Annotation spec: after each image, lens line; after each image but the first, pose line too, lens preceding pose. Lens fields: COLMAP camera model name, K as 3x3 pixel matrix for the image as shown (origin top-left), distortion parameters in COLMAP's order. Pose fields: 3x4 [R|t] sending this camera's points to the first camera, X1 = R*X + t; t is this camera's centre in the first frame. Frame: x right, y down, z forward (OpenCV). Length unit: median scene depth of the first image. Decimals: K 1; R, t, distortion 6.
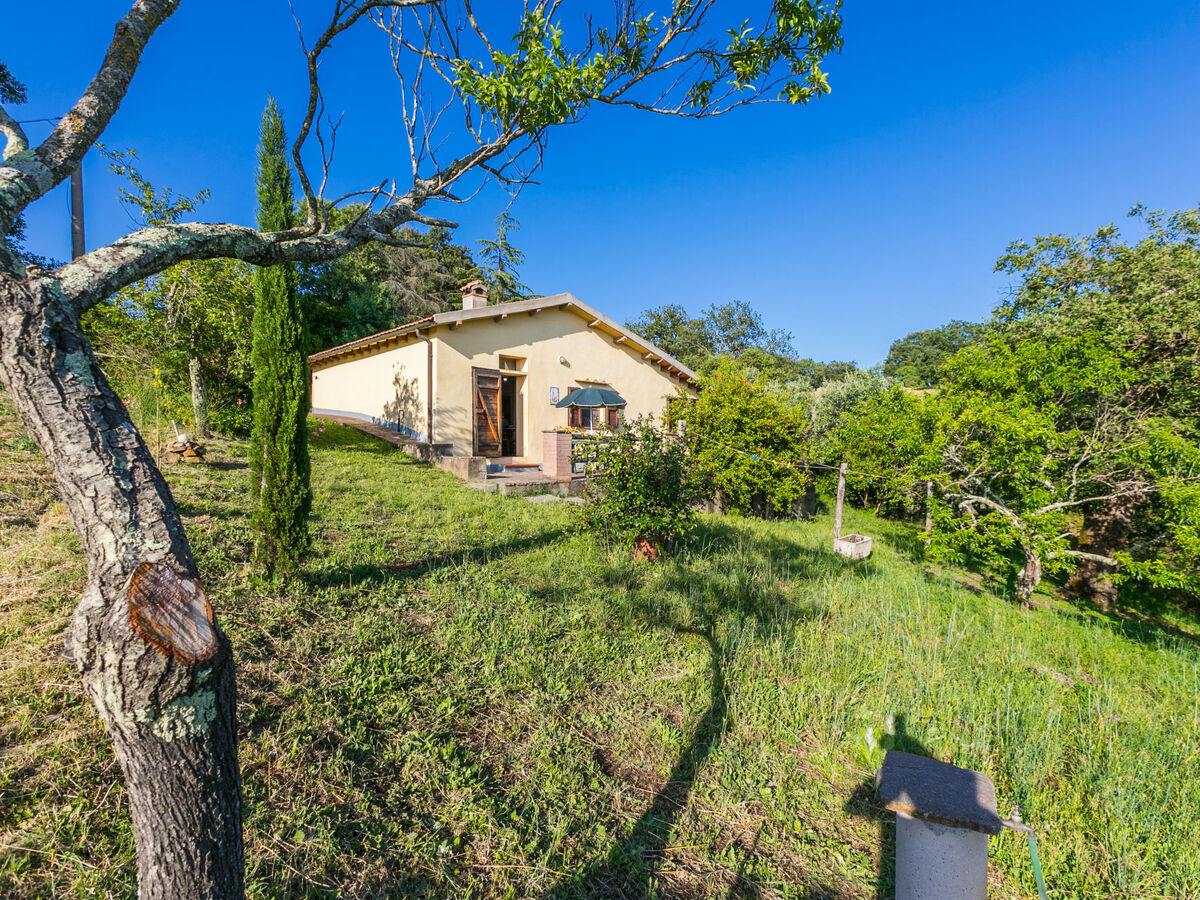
lens RADIAL K [[634.0, 0, 600.0], [0, 634.0, 455.7], [0, 0, 1]] dist [0.004405, -0.002721]
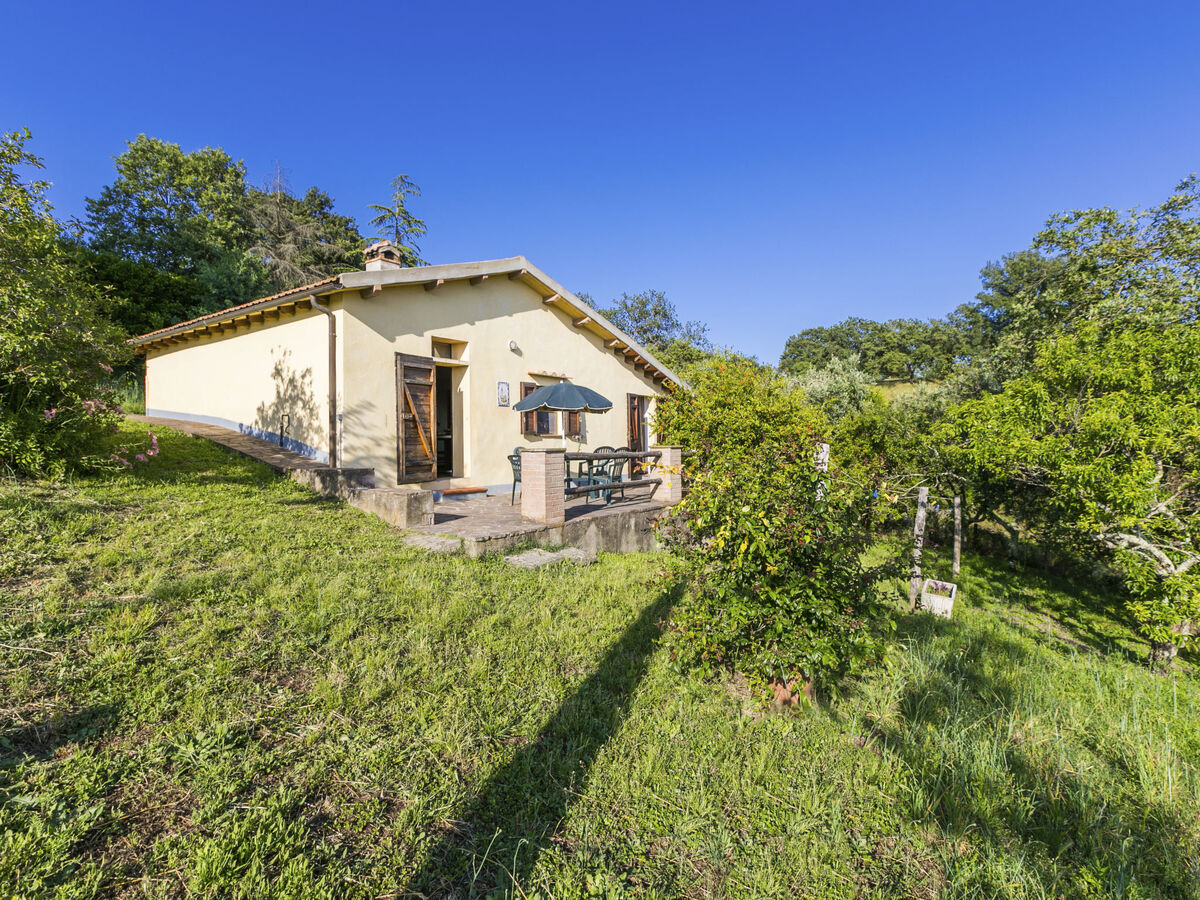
lens RADIAL K [[634.0, 0, 594.3], [0, 634.0, 442.5], [0, 0, 1]] dist [0.004405, -0.002721]
pose [[0.984882, -0.011241, 0.172861, -0.101532], [0.012971, 0.999876, -0.008881, -0.031089], [-0.172740, 0.010989, 0.984906, 0.262165]]
